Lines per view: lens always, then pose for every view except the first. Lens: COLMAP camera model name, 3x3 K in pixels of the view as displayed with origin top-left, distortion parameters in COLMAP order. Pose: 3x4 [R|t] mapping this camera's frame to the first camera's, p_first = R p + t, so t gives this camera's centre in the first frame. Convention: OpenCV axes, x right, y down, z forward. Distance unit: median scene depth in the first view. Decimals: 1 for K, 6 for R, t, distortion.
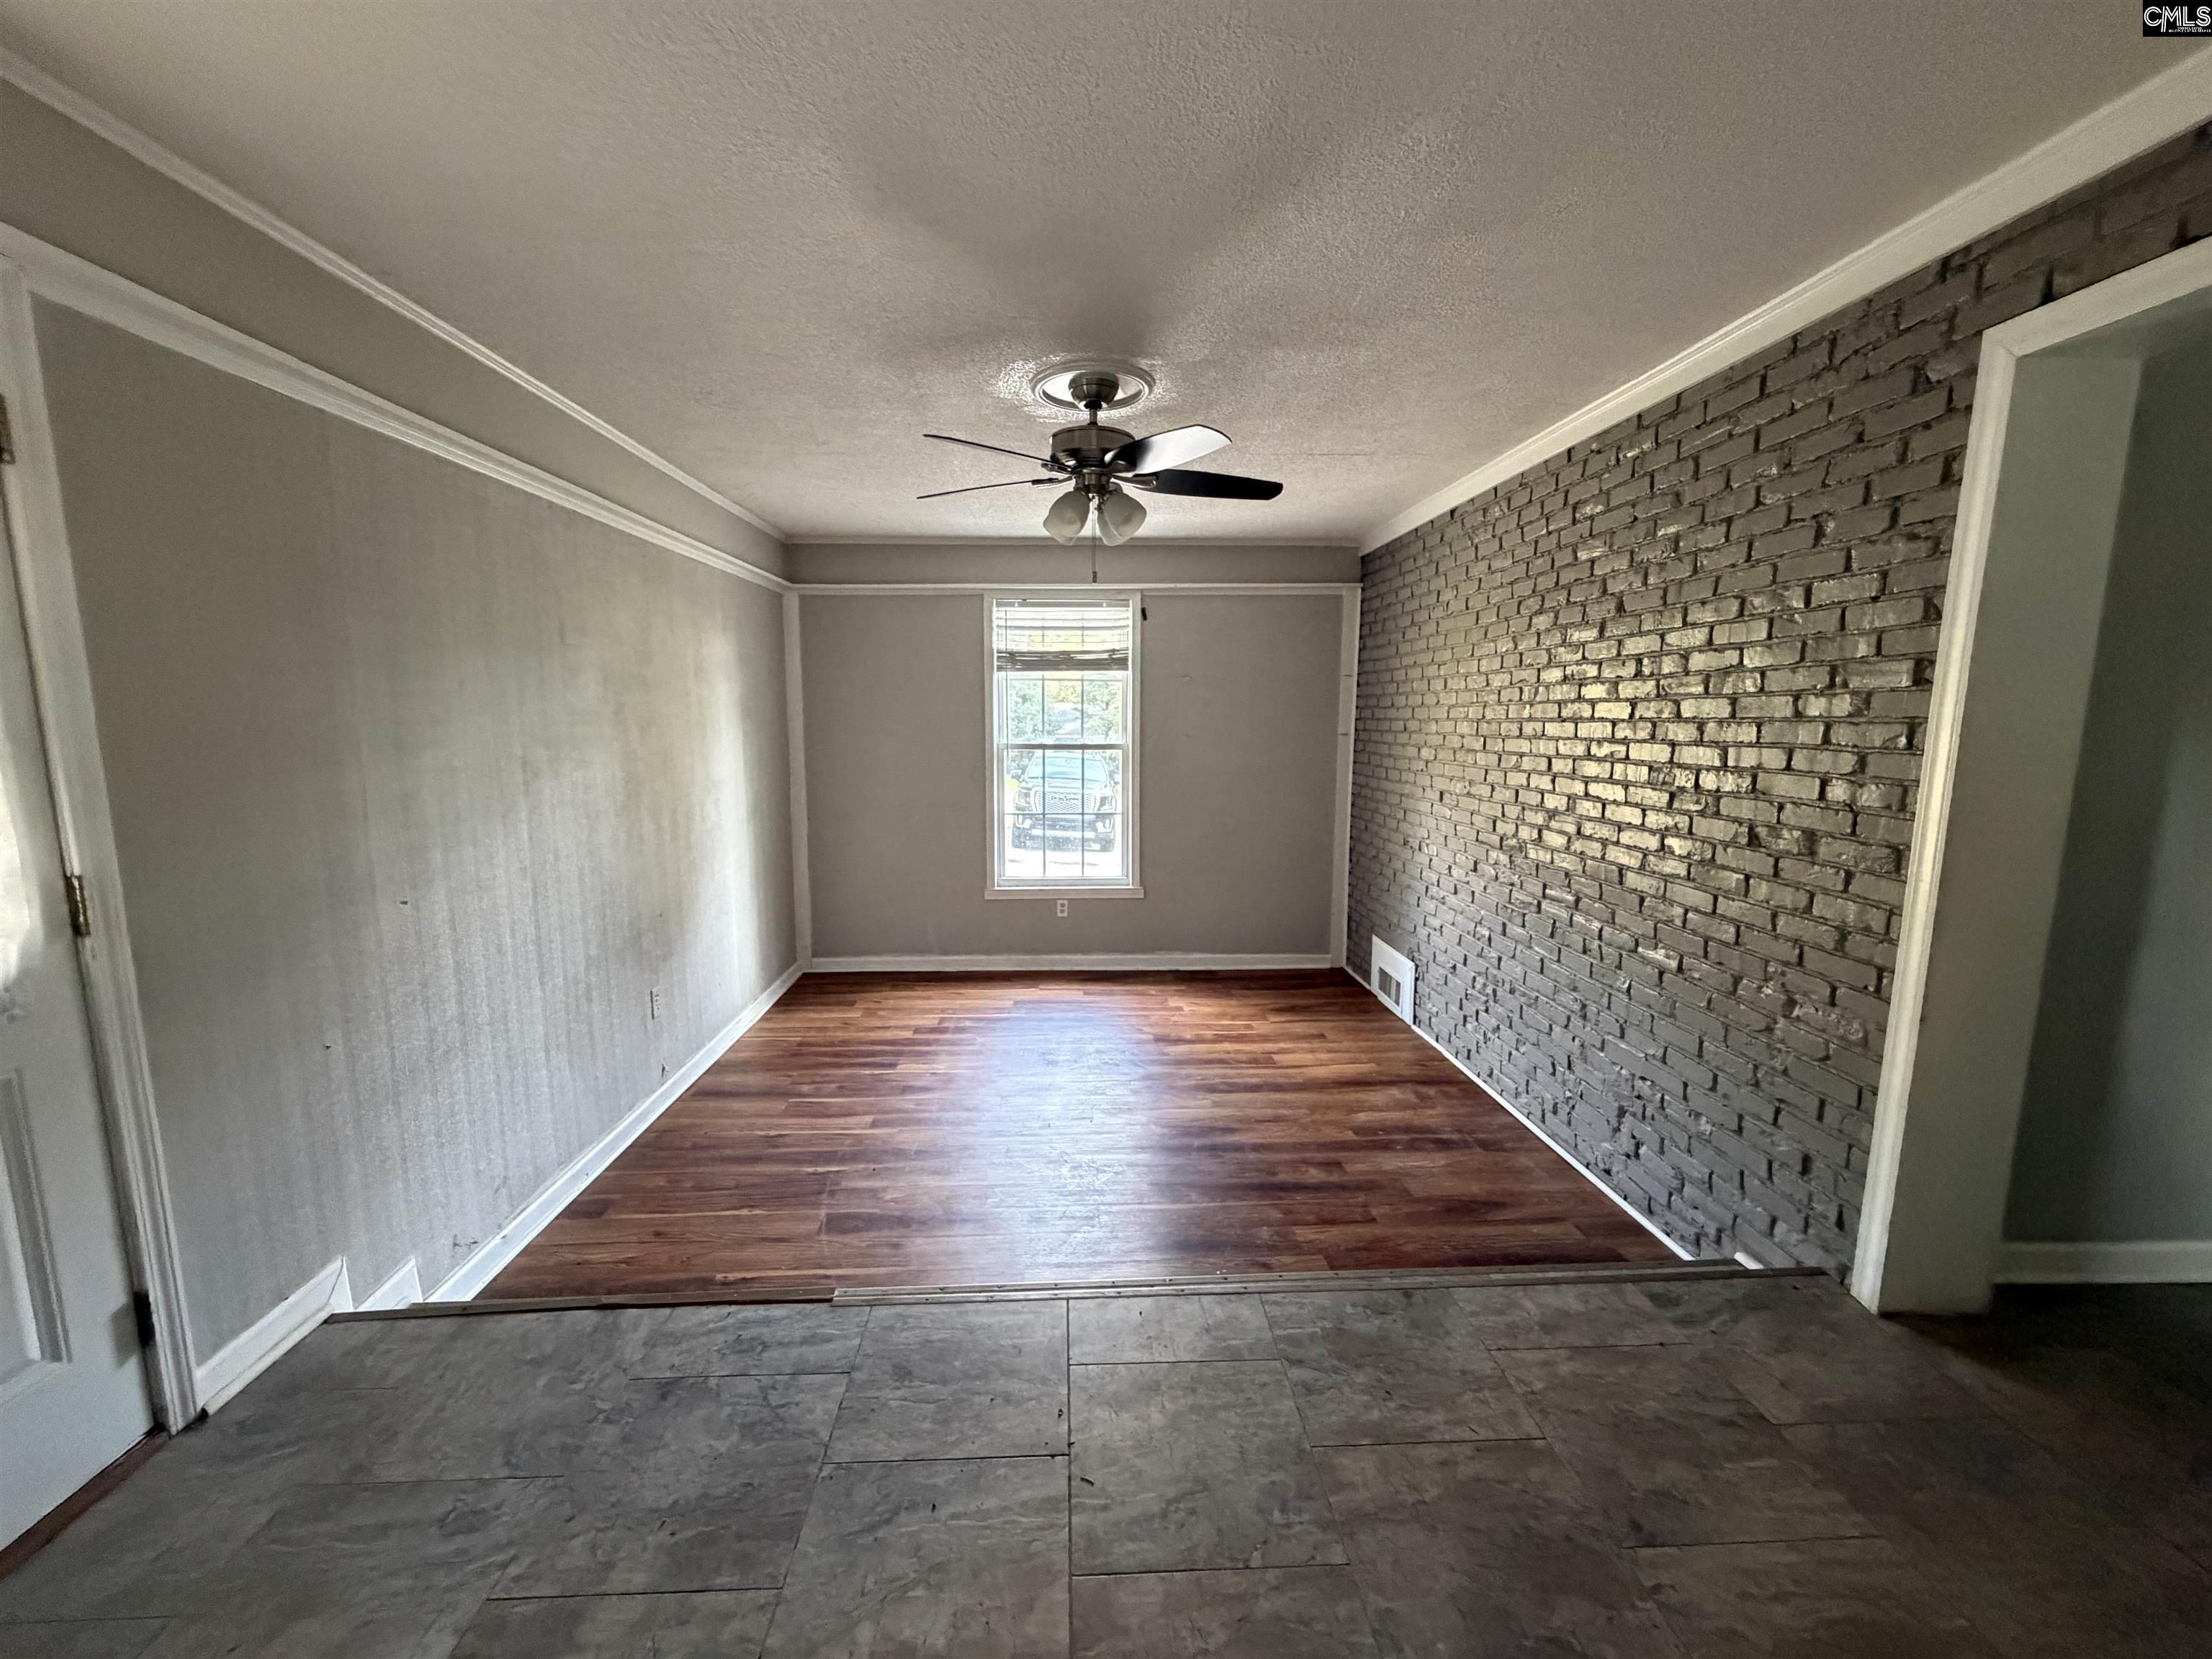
lens RADIAL K [[877.4, 0, 1105.3], [0, 877.4, 829.4], [0, 0, 1]] dist [-0.000520, 0.000164]
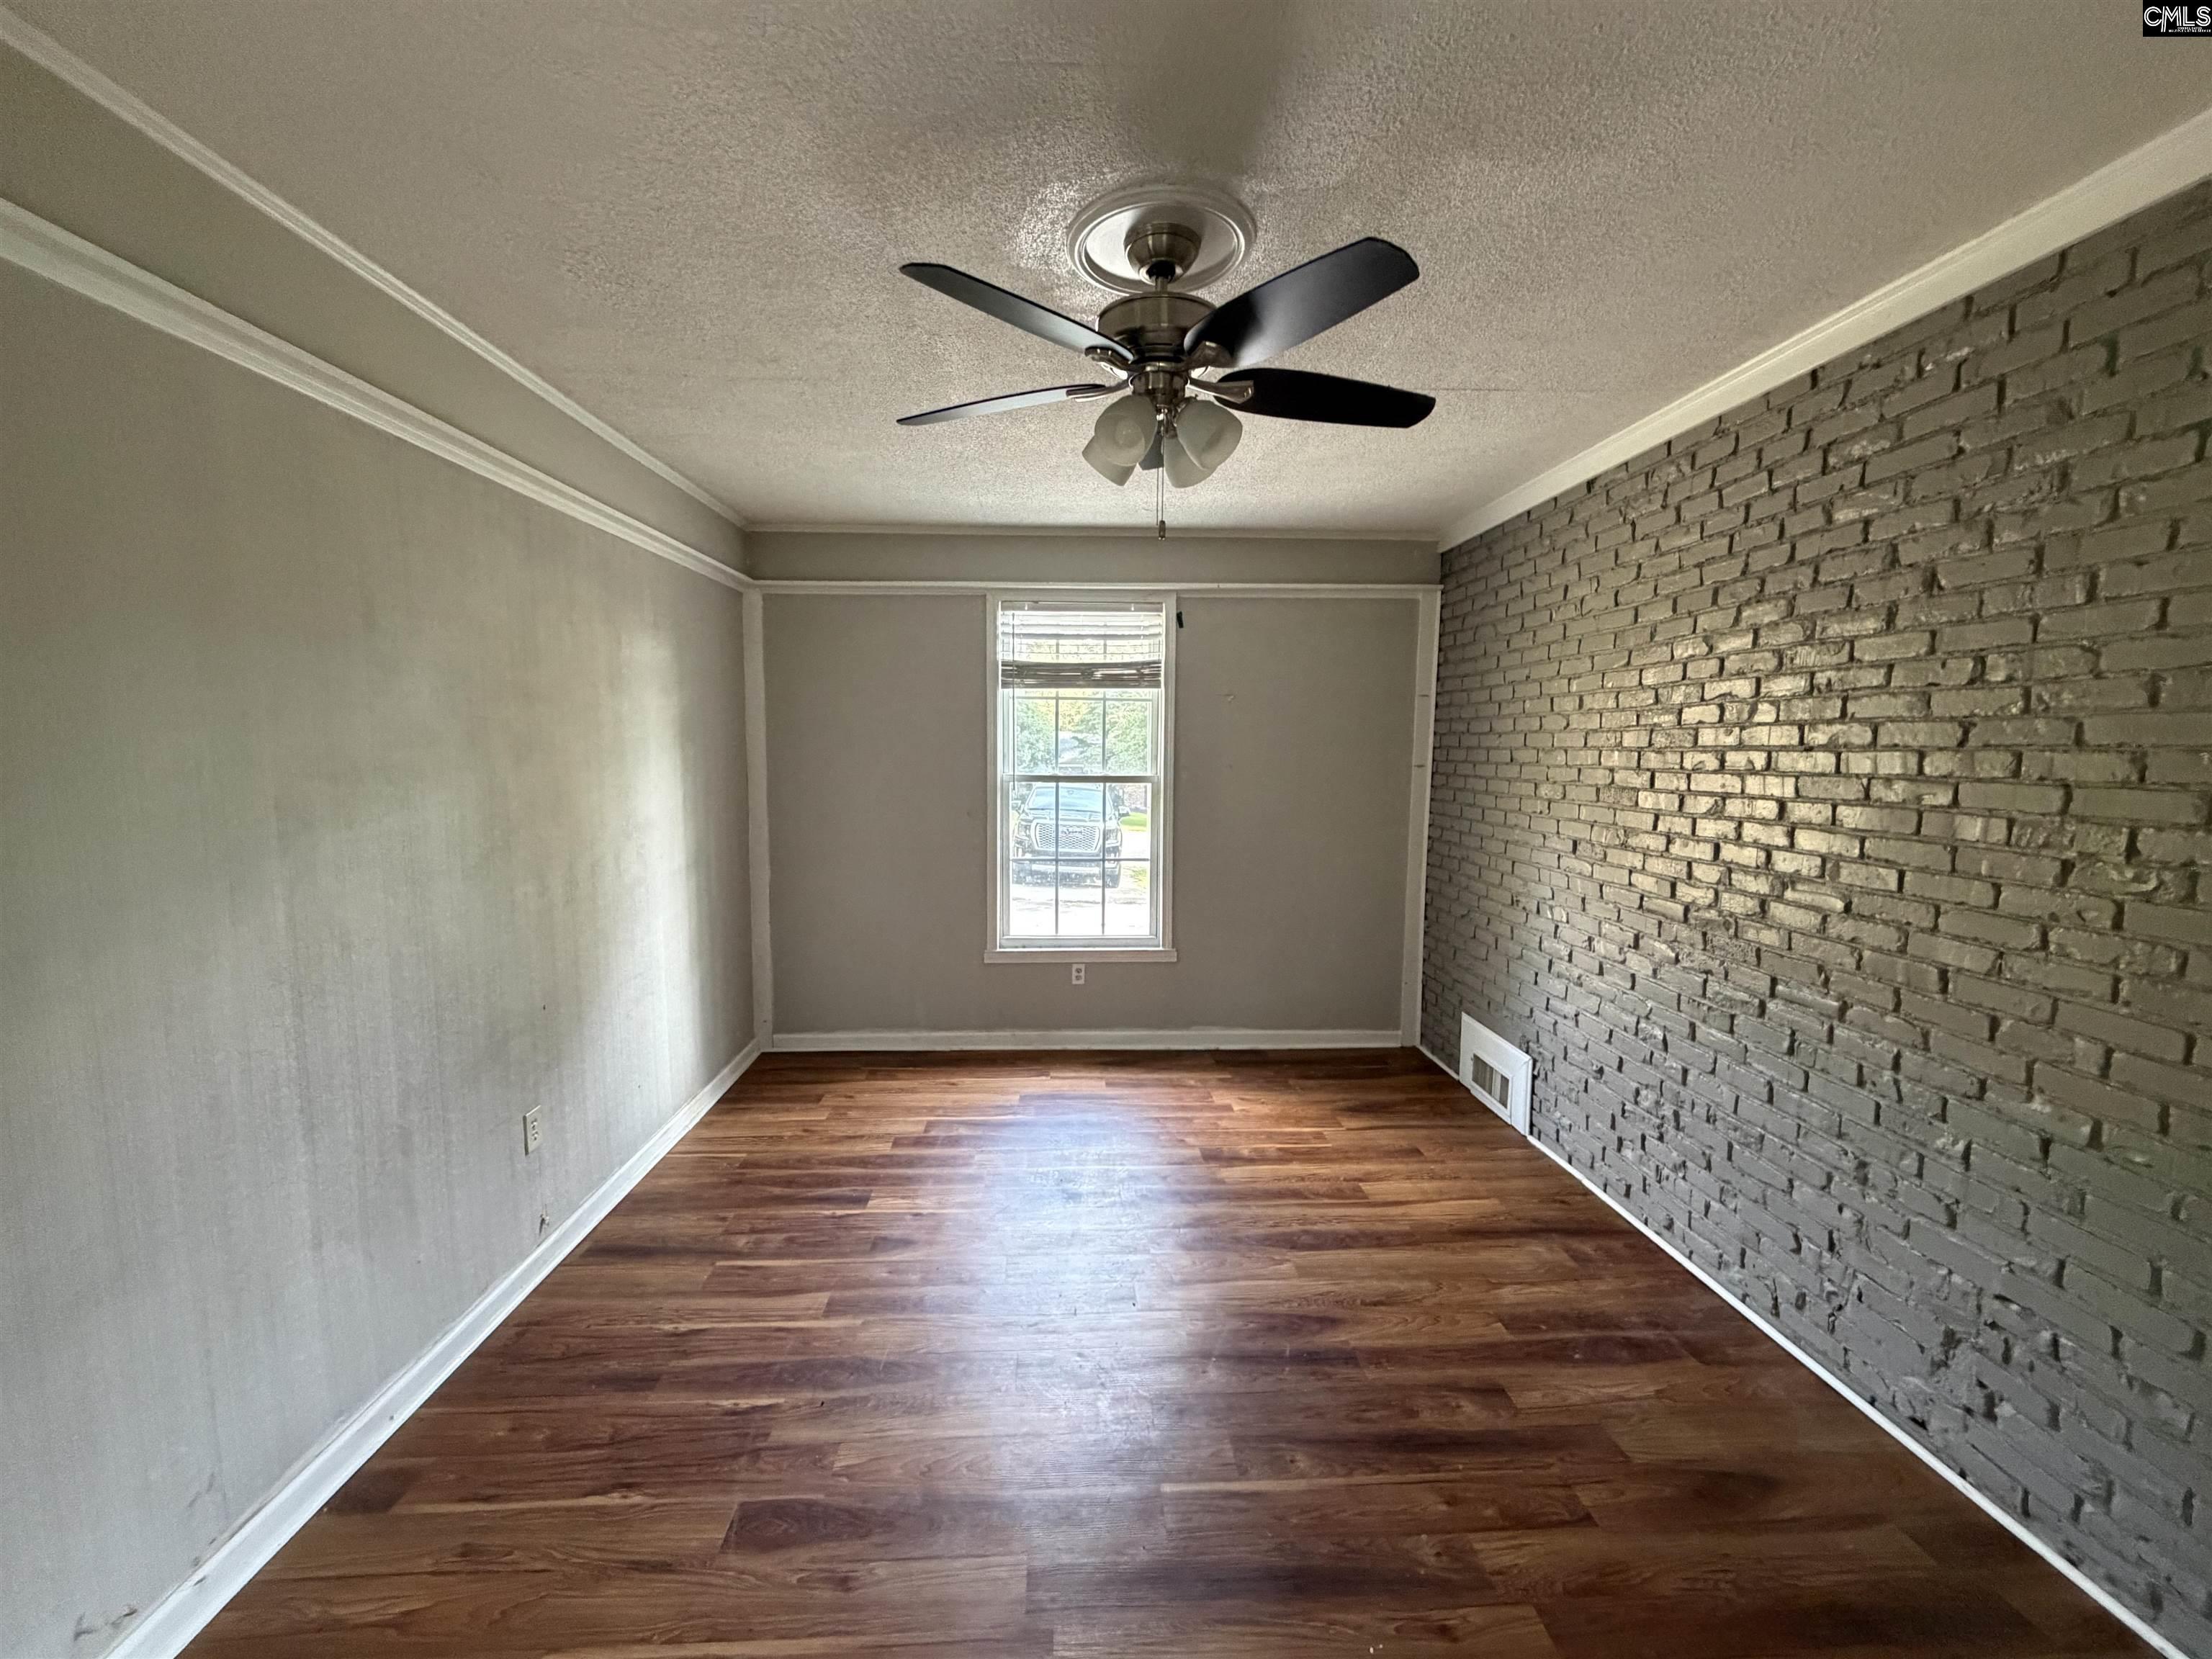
lens RADIAL K [[877.4, 0, 1105.8], [0, 877.4, 829.6], [0, 0, 1]] dist [-0.000520, 0.000164]
pose [[0.999978, 0.004808, 0.004462, -0.044264], [-0.004660, 0.999459, -0.032543, -0.031028], [-0.004616, 0.032521, 0.999460, 0.274073]]
